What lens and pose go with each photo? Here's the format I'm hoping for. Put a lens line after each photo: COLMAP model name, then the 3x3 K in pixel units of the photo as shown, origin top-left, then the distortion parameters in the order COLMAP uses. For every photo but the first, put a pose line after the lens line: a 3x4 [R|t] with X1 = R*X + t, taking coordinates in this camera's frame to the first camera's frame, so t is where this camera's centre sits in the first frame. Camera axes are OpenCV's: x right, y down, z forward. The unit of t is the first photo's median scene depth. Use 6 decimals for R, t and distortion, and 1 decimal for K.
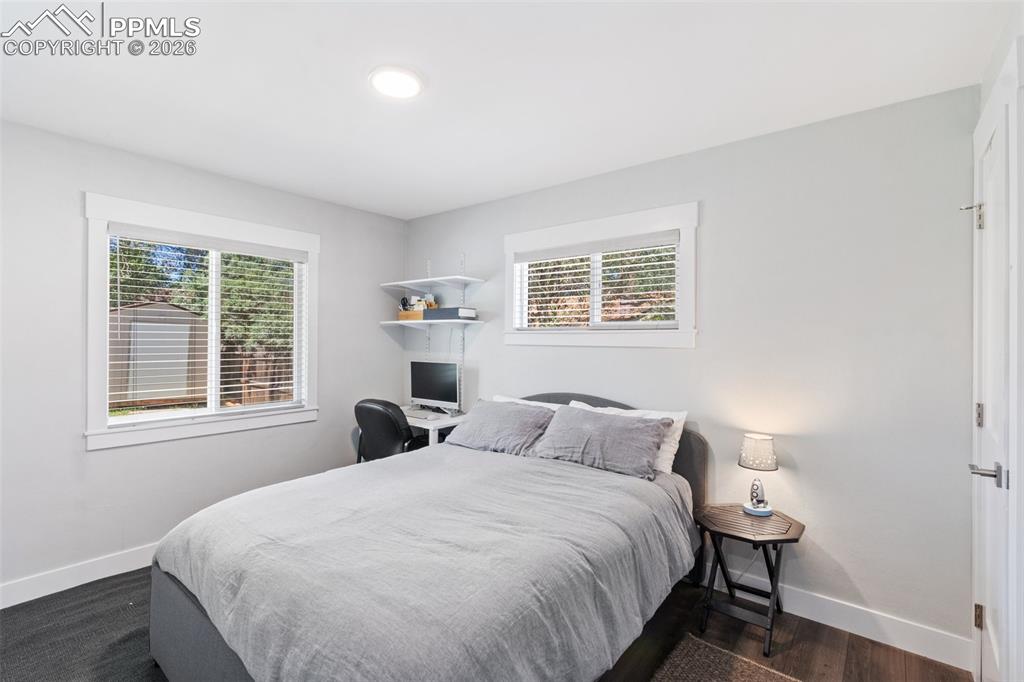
lens RADIAL K [[478.0, 0, 507.3], [0, 478.0, 336.3], [0, 0, 1]] dist [0.003541, -0.000596]
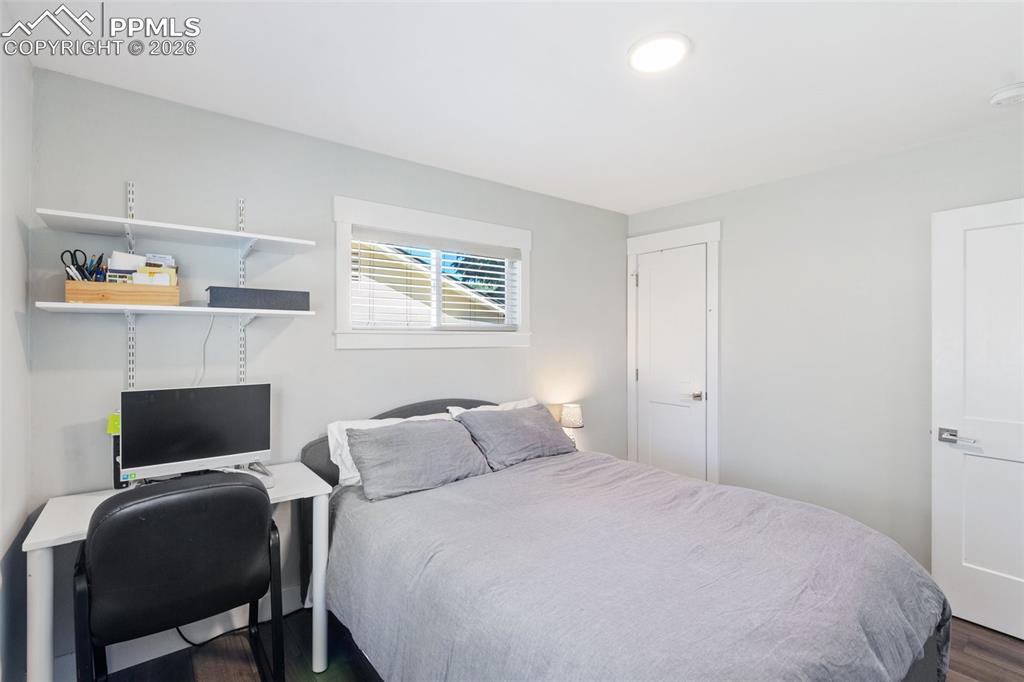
lens RADIAL K [[478.0, 0, 514.6], [0, 478.0, 322.3], [0, 0, 1]] dist [0.003541, -0.000596]
pose [[0.210697, 0.015775, 0.977424, -0.794946], [-0.011830, 0.999838, -0.013586, -0.019089], [-0.977480, -0.008701, 0.210849, 0.723461]]
